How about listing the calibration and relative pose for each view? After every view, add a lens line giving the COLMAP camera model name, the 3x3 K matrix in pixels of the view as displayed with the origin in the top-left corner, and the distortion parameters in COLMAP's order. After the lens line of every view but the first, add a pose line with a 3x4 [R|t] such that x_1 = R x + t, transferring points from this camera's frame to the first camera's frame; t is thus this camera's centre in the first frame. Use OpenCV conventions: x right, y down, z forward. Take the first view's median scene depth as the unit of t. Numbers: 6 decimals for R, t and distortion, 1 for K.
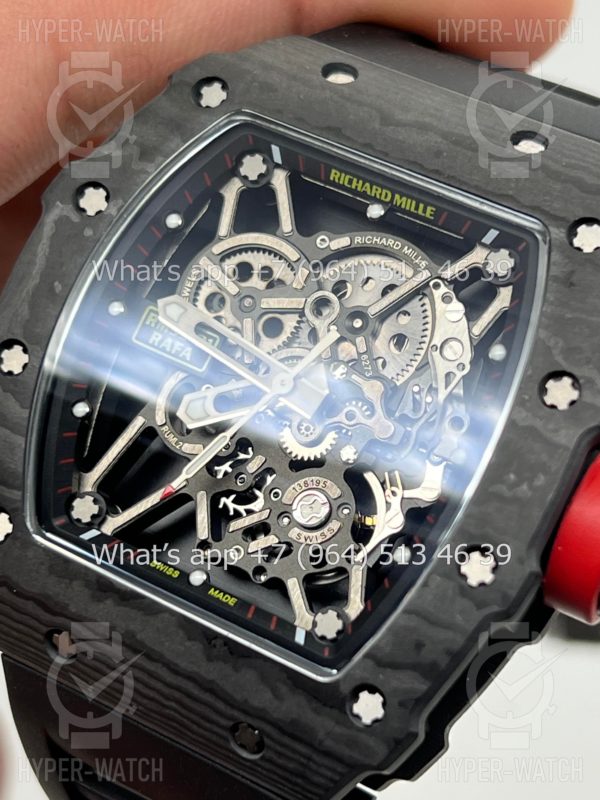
lens RADIAL K [[2014.1, 0, 300.0], [0, 2014.1, 400.0], [0, 0, 1]] dist [-0.090098, -0.354645]
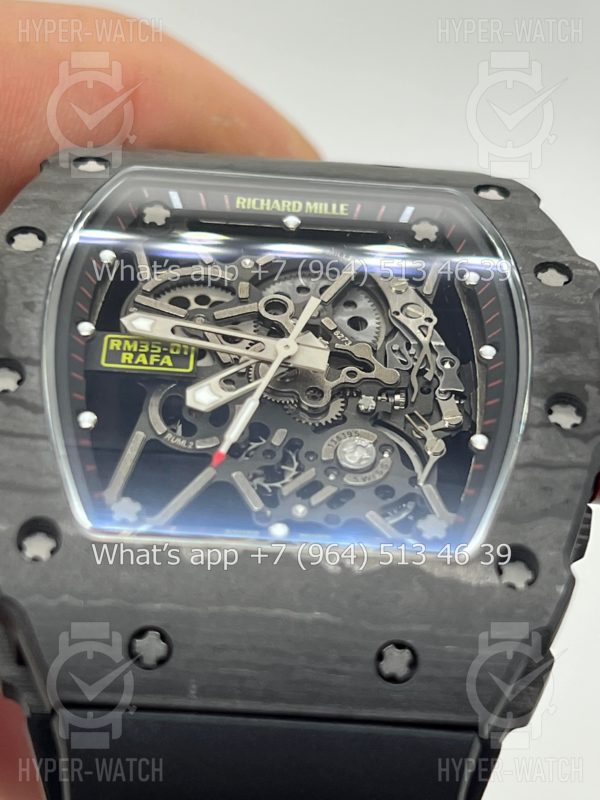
lens RADIAL K [[2014.1, 0, 300.0], [0, 2014.1, 400.0], [0, 0, 1]] dist [-0.090098, -0.354645]
pose [[0.857414, -0.104232, 0.503961, -0.492881], [0.338838, 0.851395, -0.400393, 0.402824], [-0.387336, 0.514064, 0.765316, 0.253053]]
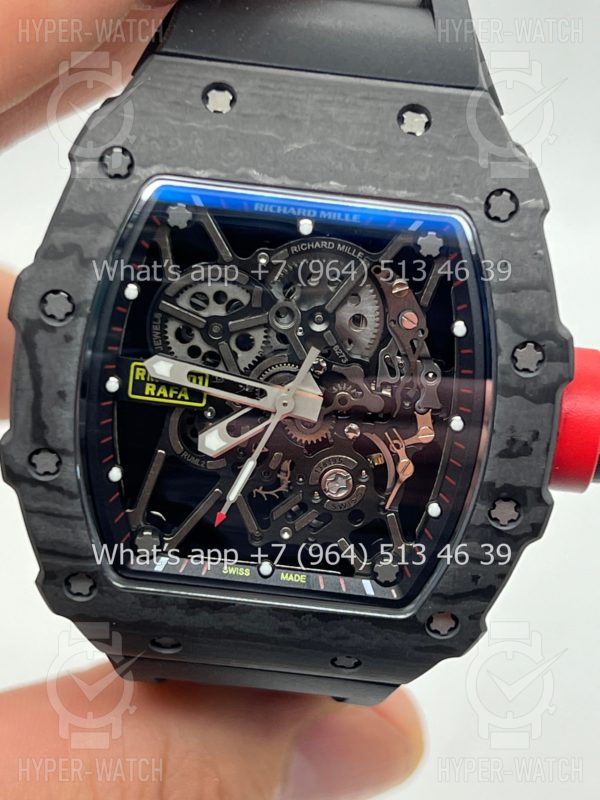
lens RADIAL K [[2014.1, 0, 300.0], [0, 2014.1, 400.0], [0, 0, 1]] dist [-0.090098, -0.354645]
pose [[0.912676, -0.385448, 0.135838, -0.152903], [0.277590, 0.828614, 0.486151, -0.556268], [-0.299943, -0.405991, 0.863253, 0.006835]]
